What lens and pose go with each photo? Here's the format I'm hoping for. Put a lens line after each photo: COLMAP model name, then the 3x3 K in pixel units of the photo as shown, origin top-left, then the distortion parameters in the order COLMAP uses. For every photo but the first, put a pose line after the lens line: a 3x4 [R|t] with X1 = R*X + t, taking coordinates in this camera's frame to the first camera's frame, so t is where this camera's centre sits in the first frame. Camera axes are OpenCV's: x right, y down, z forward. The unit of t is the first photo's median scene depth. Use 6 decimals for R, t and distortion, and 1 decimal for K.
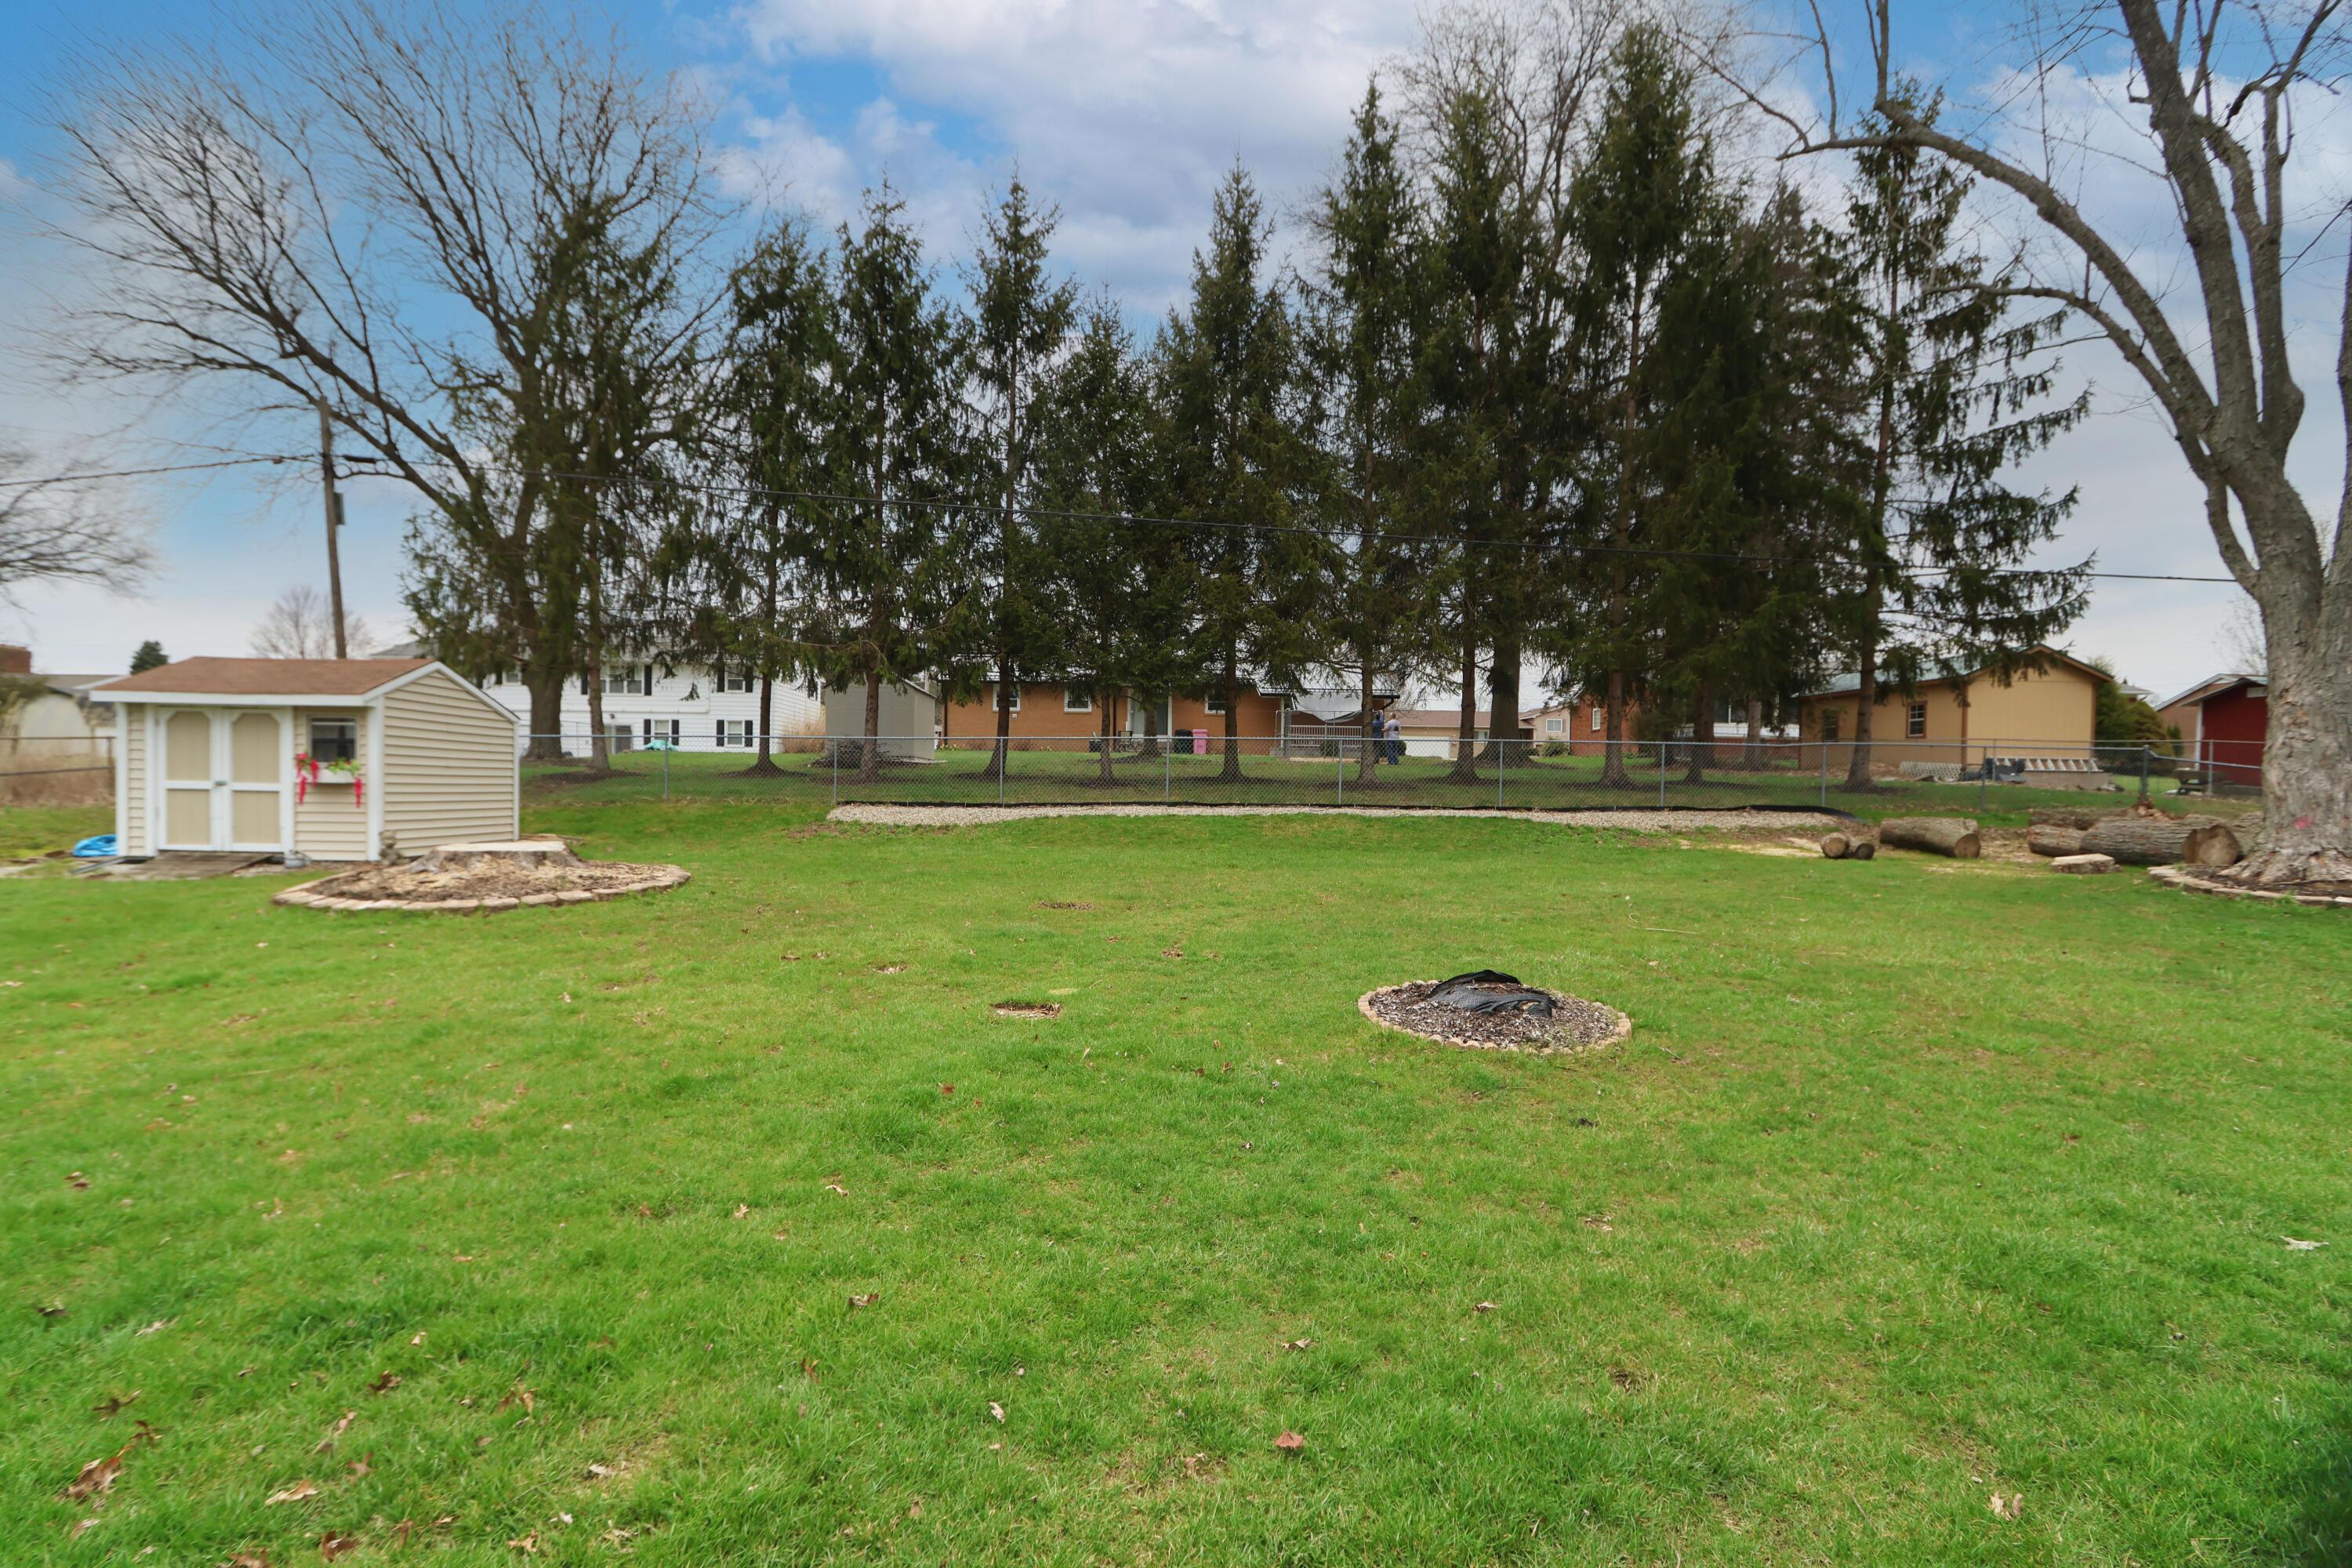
lens RADIAL K [[1085.3, 0, 1142.7], [0, 1085.3, 812.6], [0, 0, 1]] dist [-0.017976, 0.000232]
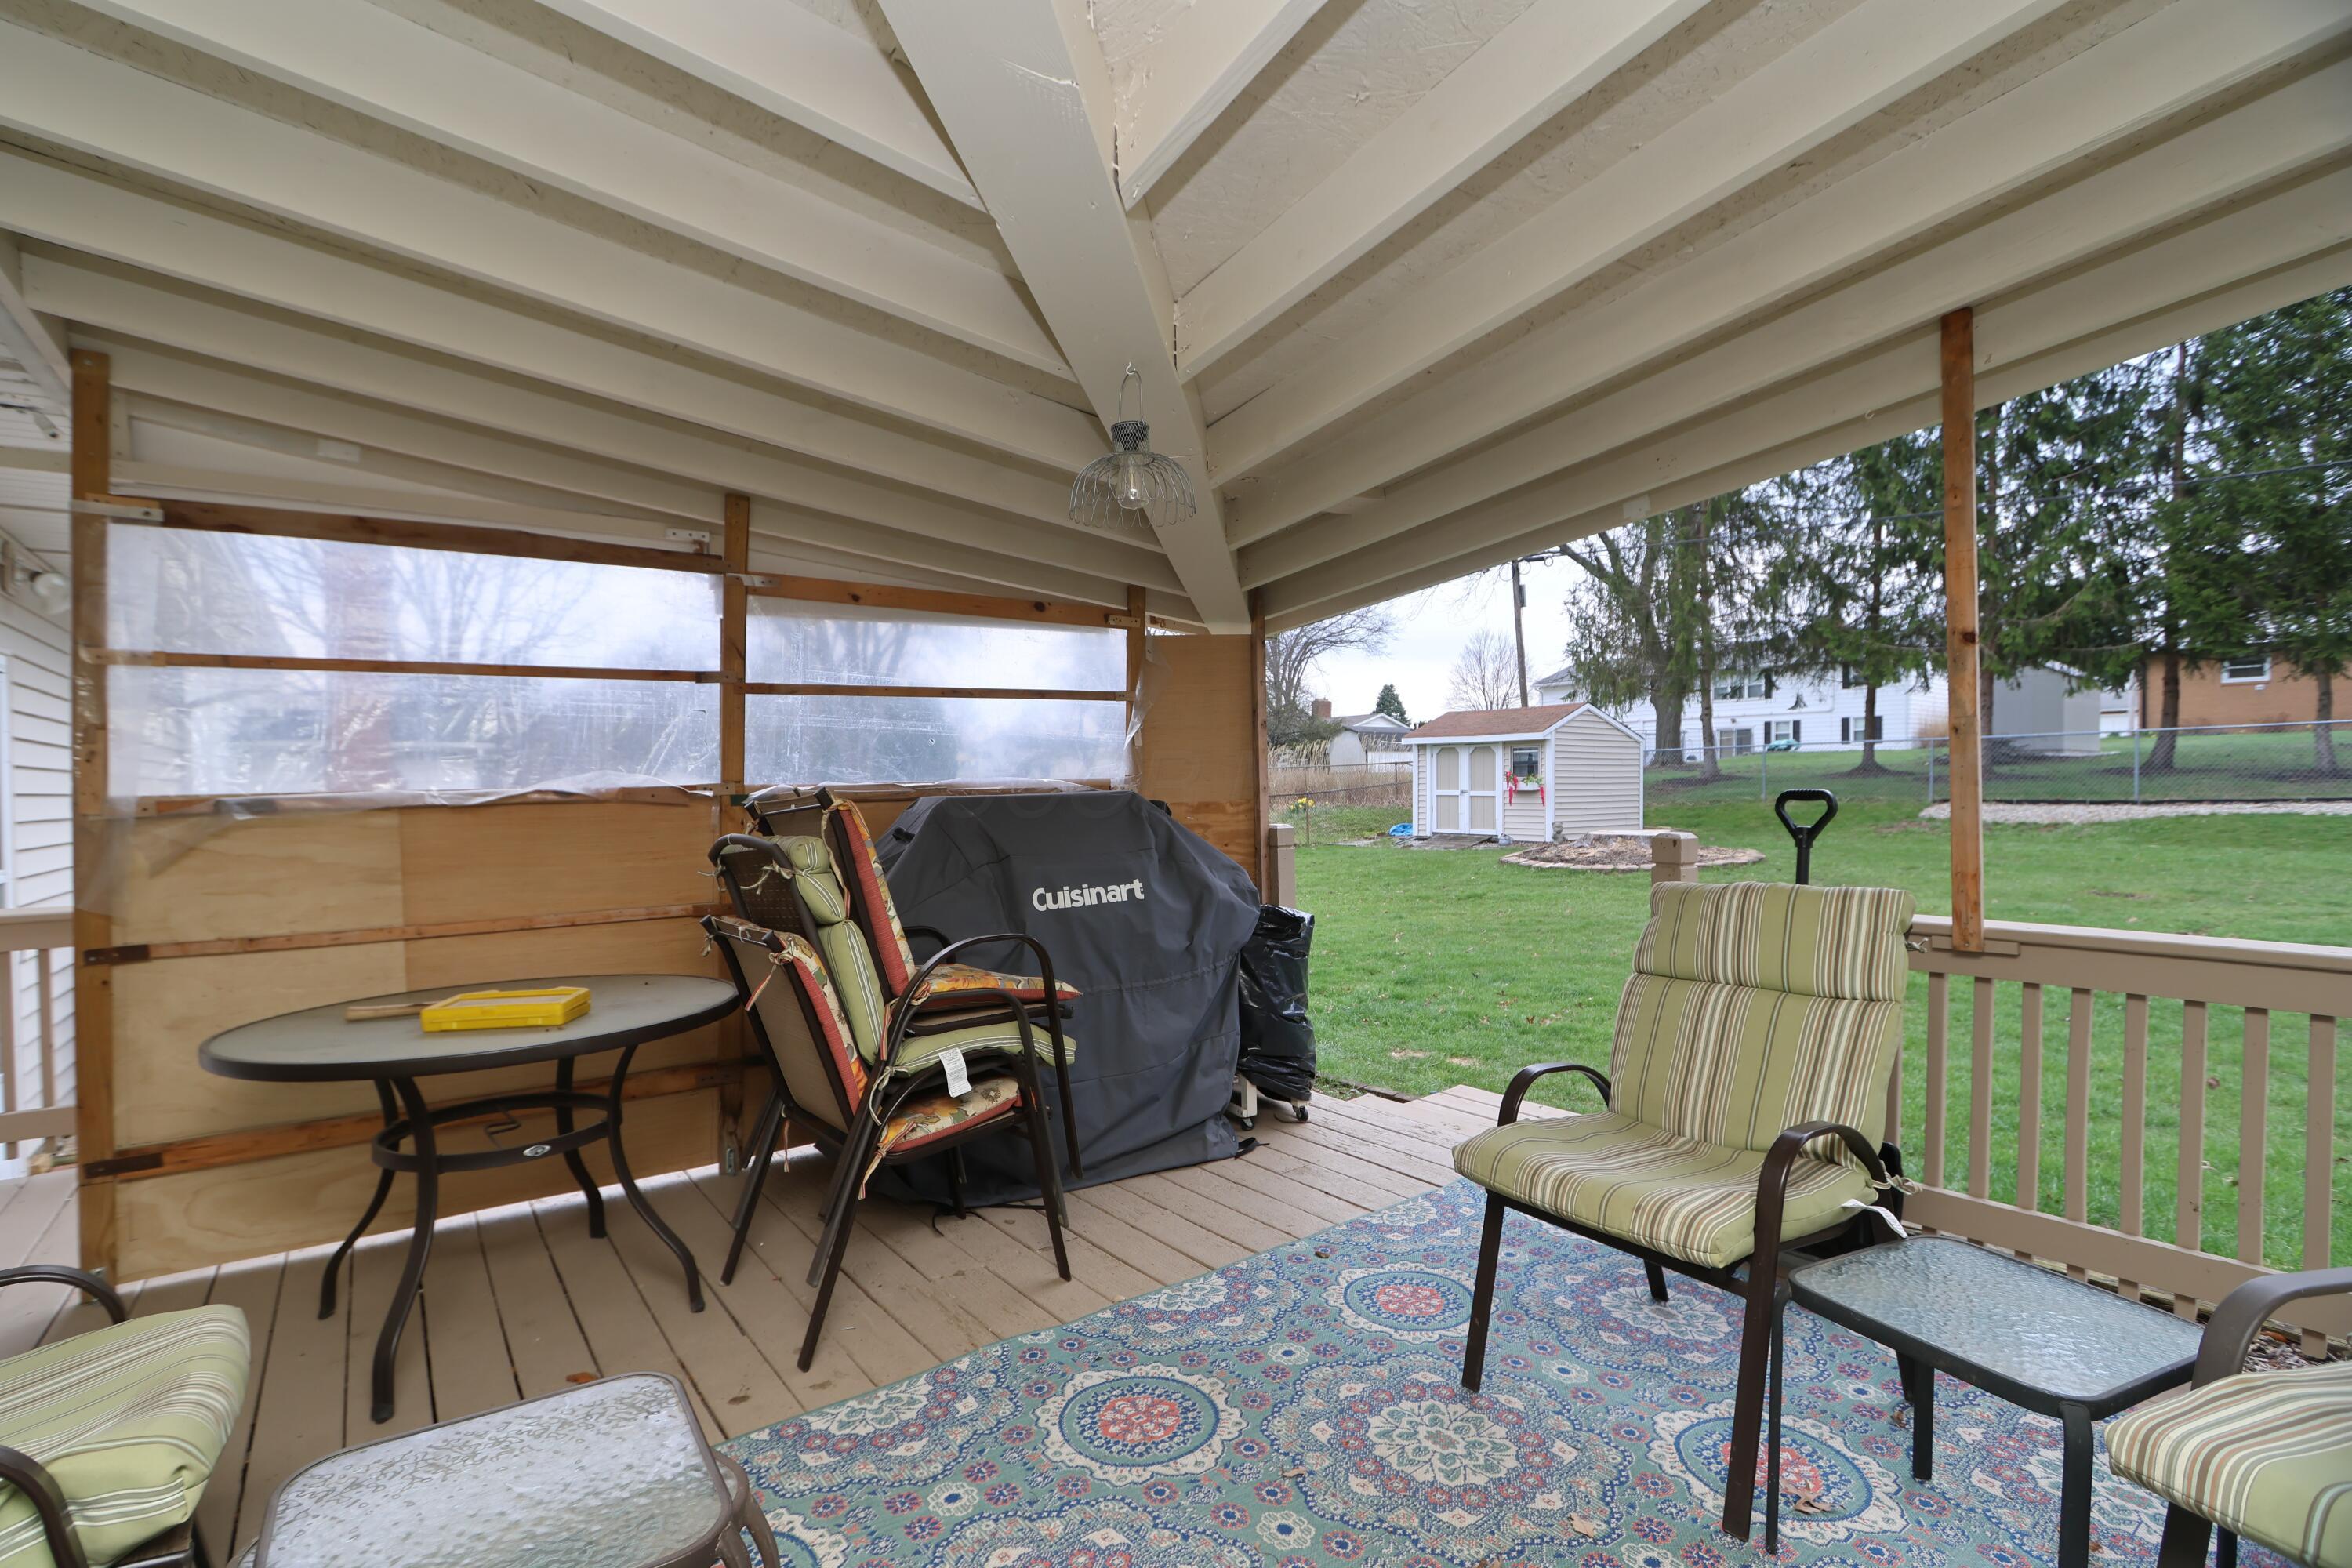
lens RADIAL K [[1085.3, 0, 1142.7], [0, 1085.3, 812.6], [0, 0, 1]] dist [-0.017976, 0.000232]
pose [[0.568956, 0.001857, -0.822366, 0.138532], [-0.001524, 0.999998, 0.001204, 0.002053], [0.822366, 0.000569, 0.568958, -0.220976]]
